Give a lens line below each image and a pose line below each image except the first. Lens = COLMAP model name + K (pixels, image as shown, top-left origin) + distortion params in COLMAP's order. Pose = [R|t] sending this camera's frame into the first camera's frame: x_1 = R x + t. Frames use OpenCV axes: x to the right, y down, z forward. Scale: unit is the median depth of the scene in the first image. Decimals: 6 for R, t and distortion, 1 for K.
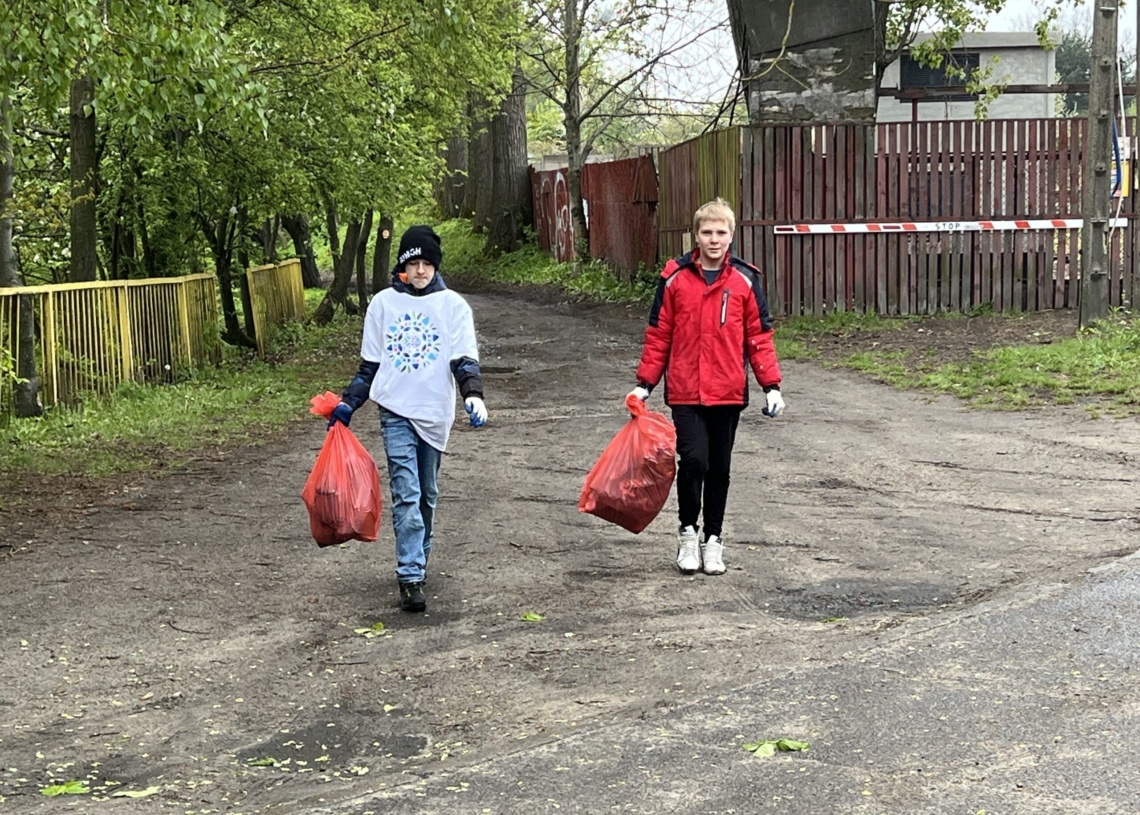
lens RADIAL K [[2467.4, 0, 570.9], [0, 2467.4, 409.0], [0, 0, 1]] dist [0.405489, 0.000000]
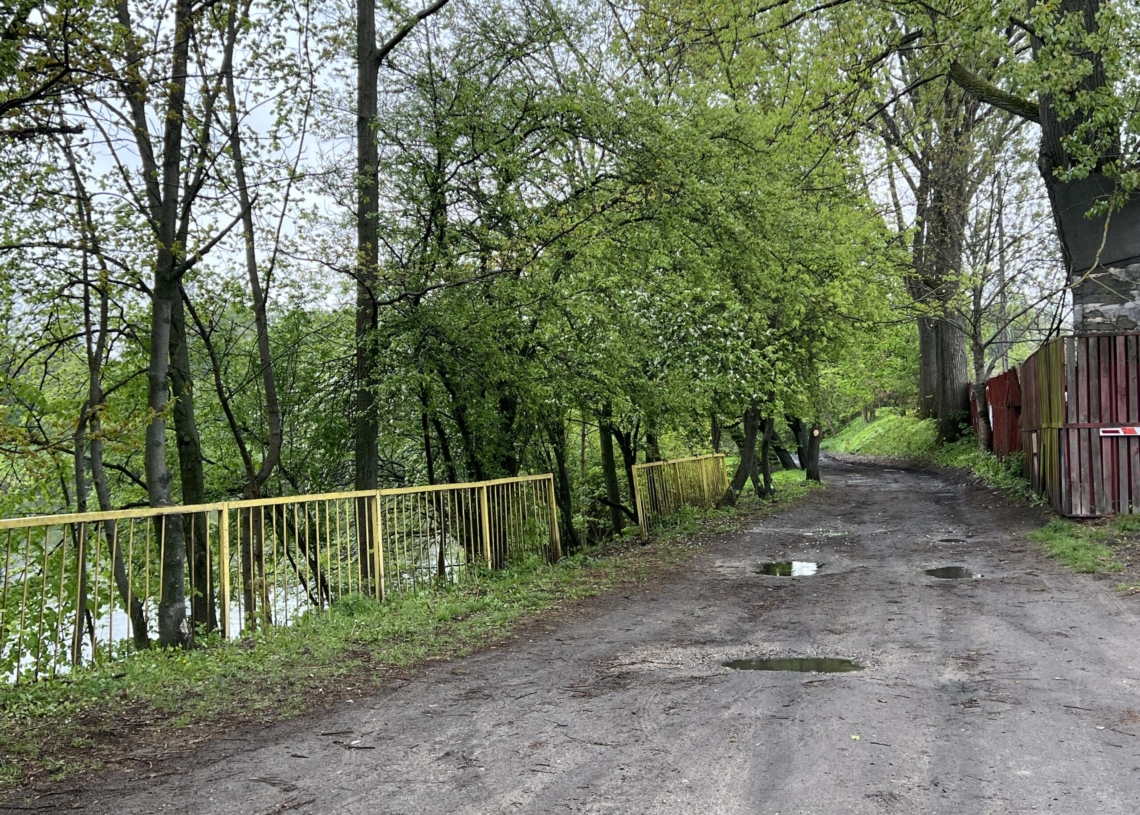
lens RADIAL K [[1378.2, 0, 569.1], [0, 1378.2, 408.9], [0, 0, 1]] dist [0.039969, 0.000000]
pose [[0.942775, -0.009926, -0.333281, 0.065712], [-0.017946, 0.996597, -0.080446, -0.030386], [0.332945, 0.081824, 0.939389, 0.366782]]
